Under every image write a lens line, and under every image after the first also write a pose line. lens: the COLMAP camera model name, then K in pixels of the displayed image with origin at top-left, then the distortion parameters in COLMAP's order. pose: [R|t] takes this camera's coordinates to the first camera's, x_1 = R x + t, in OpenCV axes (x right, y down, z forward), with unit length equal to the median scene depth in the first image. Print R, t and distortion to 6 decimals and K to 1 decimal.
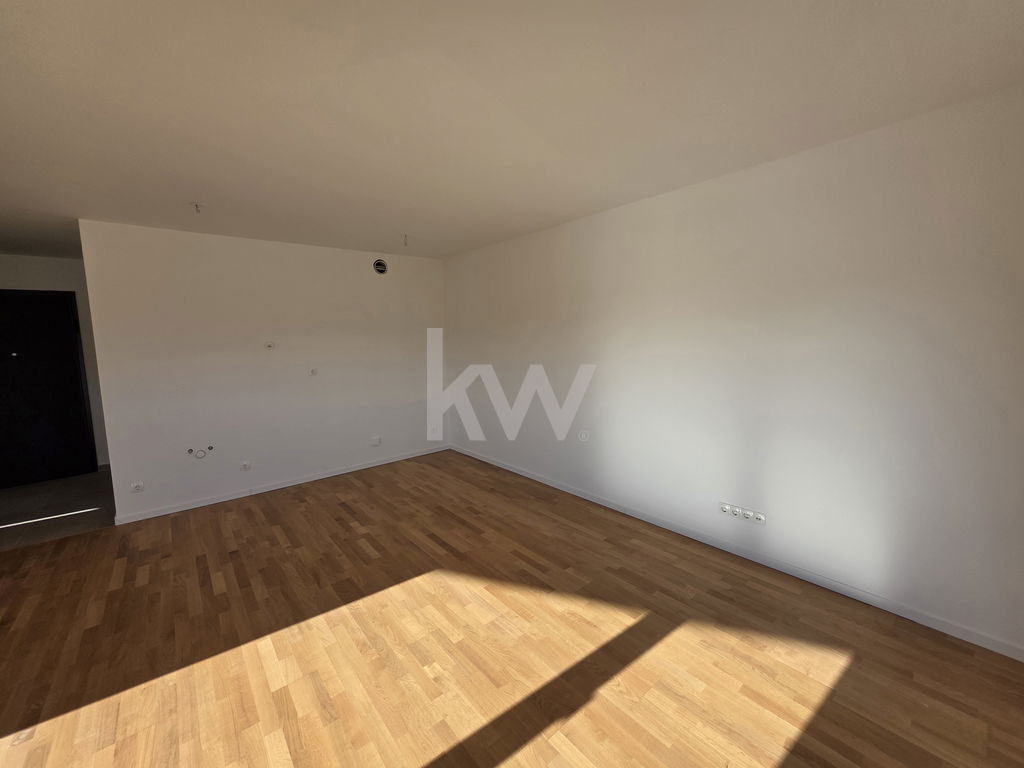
lens RADIAL K [[413.2, 0, 512.2], [0, 413.2, 383.2], [0, 0, 1]] dist [0.004267, -0.000272]
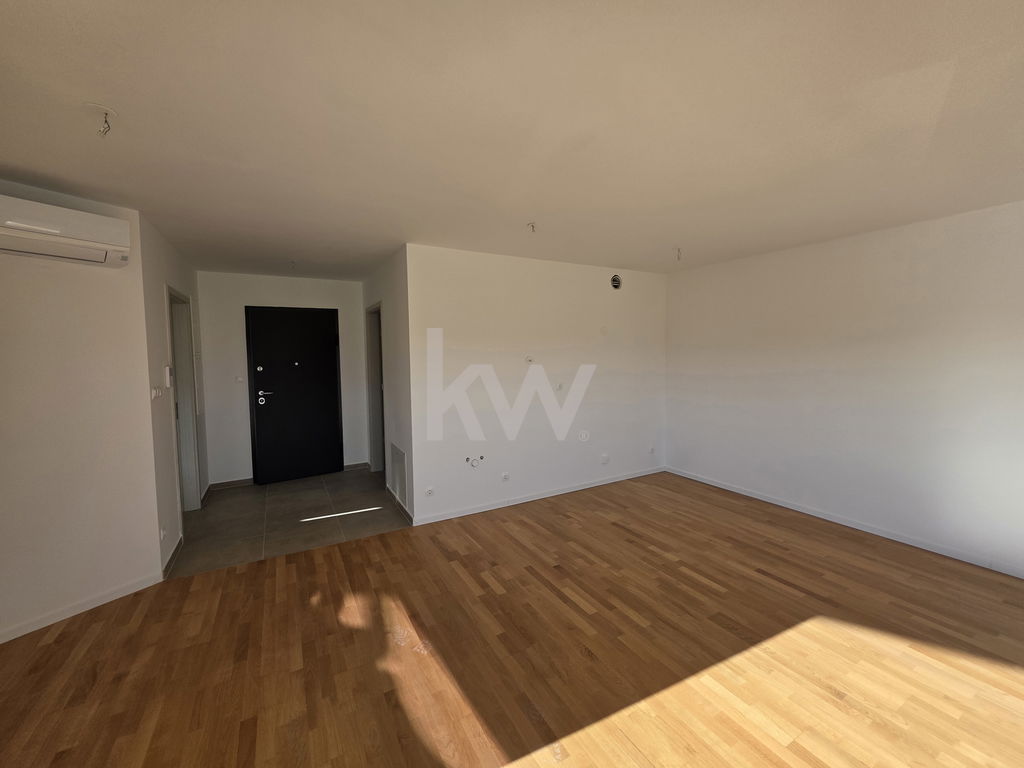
lens RADIAL K [[413.2, 0, 510.9], [0, 413.2, 386.4], [0, 0, 1]] dist [0.004267, -0.000272]
pose [[0.982778, 0.029462, -0.182426, -0.564759], [-0.034724, 0.999066, -0.025716, 0.001741], [0.181498, 0.031608, 0.982883, -0.013758]]
